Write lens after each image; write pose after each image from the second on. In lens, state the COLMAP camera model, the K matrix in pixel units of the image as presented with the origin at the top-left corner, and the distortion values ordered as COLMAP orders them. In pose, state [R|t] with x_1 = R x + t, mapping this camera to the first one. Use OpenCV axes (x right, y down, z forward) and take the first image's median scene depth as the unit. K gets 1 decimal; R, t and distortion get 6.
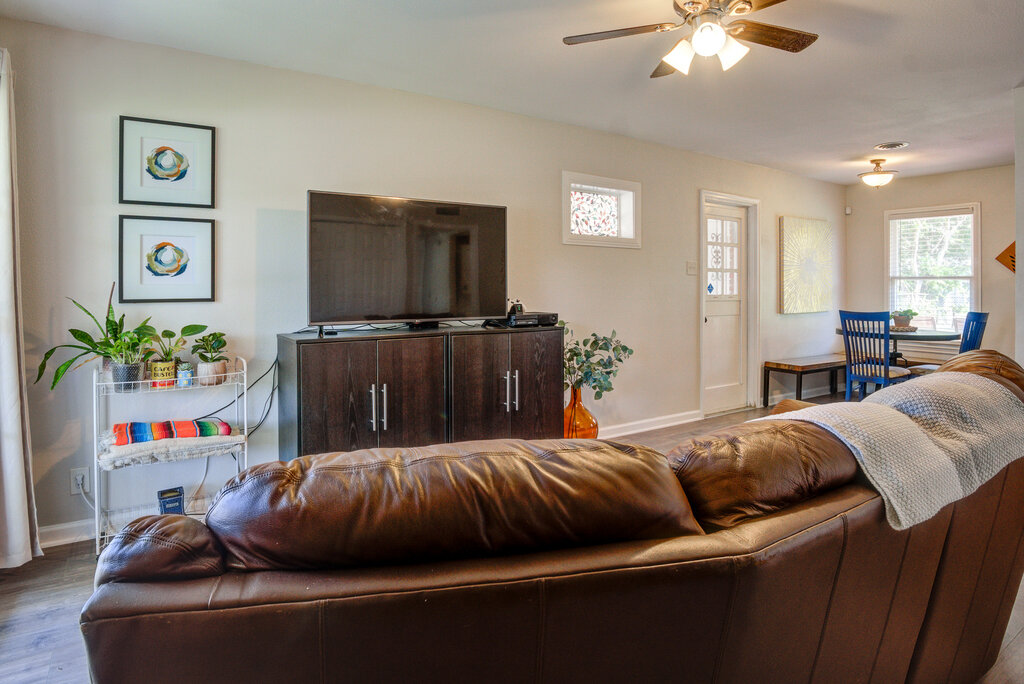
lens RADIAL K [[577.0, 0, 488.3], [0, 577.0, 289.0], [0, 0, 1]] dist [-0.046100, 0.005472]
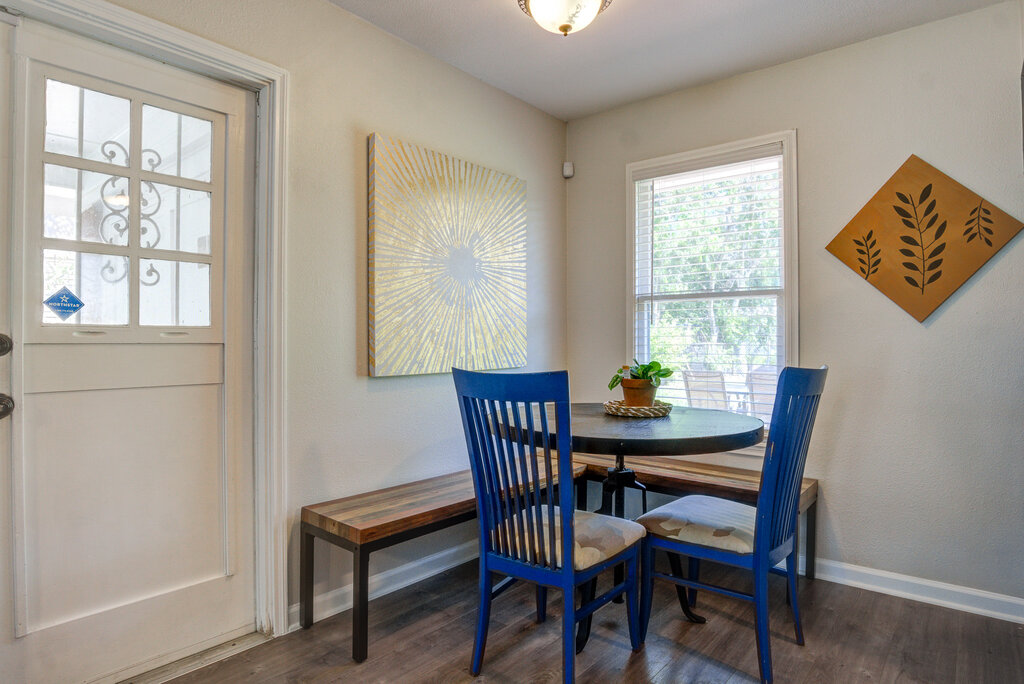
lens RADIAL K [[577.0, 0, 512.3], [0, 577.0, 346.8], [0, 0, 1]] dist [-0.046100, 0.005472]
pose [[0.956187, -0.007393, 0.292665, 0.513346], [0.004888, 0.999945, 0.009289, 0.019930], [-0.292717, -0.007451, 0.956170, 0.611736]]
